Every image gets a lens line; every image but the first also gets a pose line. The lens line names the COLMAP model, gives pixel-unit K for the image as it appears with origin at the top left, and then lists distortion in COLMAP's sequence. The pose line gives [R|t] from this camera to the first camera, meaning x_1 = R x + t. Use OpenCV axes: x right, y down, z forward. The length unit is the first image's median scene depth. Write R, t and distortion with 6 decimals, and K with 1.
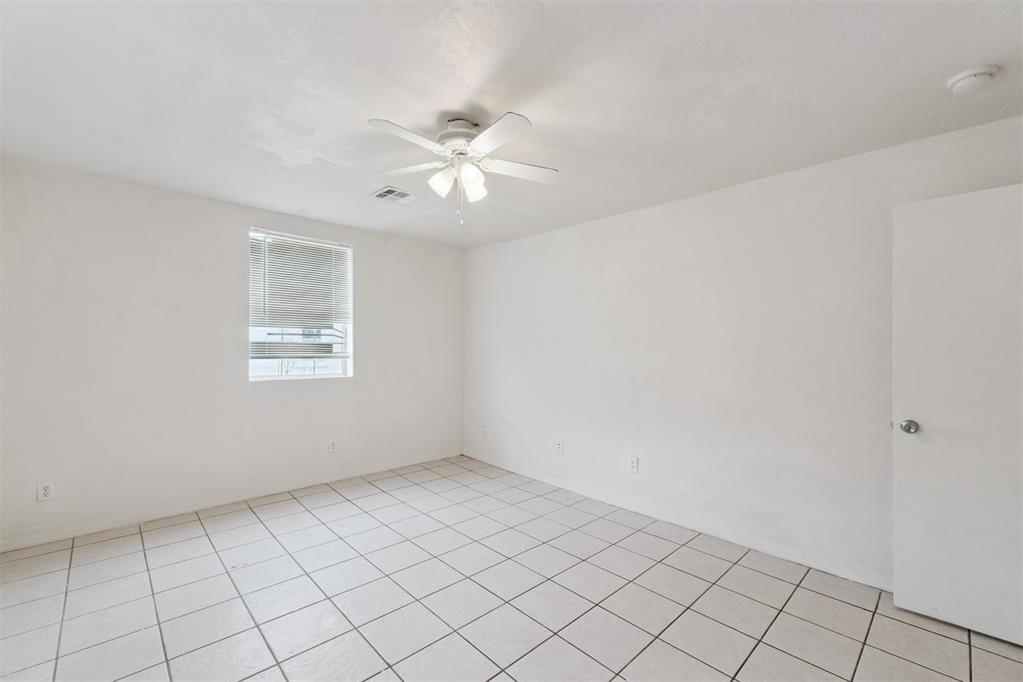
lens RADIAL K [[433.1, 0, 513.8], [0, 433.1, 348.0], [0, 0, 1]] dist [0.015485, -0.001458]
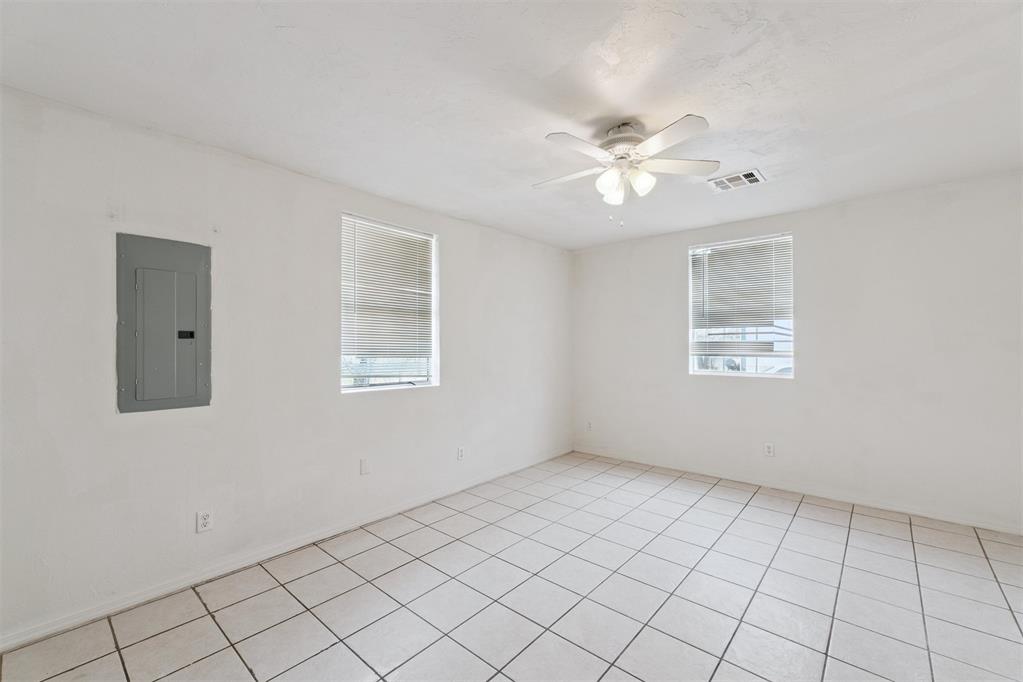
lens RADIAL K [[433.1, 0, 516.0], [0, 433.1, 340.0], [0, 0, 1]] dist [0.015485, -0.001458]
pose [[0.101285, -0.016669, -0.994718, 0.512876], [0.000256, 0.999860, -0.016729, 0.001926], [0.994857, 0.001440, 0.101275, 0.378272]]
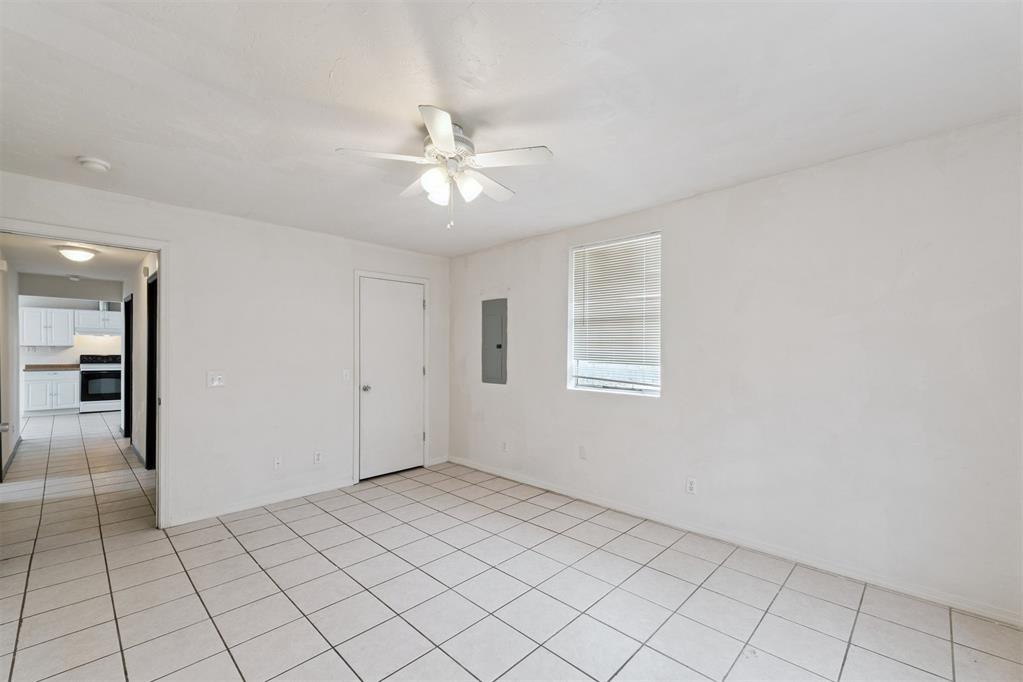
lens RADIAL K [[433.1, 0, 511.6], [0, 433.1, 350.5], [0, 0, 1]] dist [0.015485, -0.001458]
pose [[-0.999321, -0.006237, -0.036305, -0.149093], [-0.006291, 0.999979, 0.001367, -0.006449], [0.036296, 0.001594, -0.999340, 1.175988]]
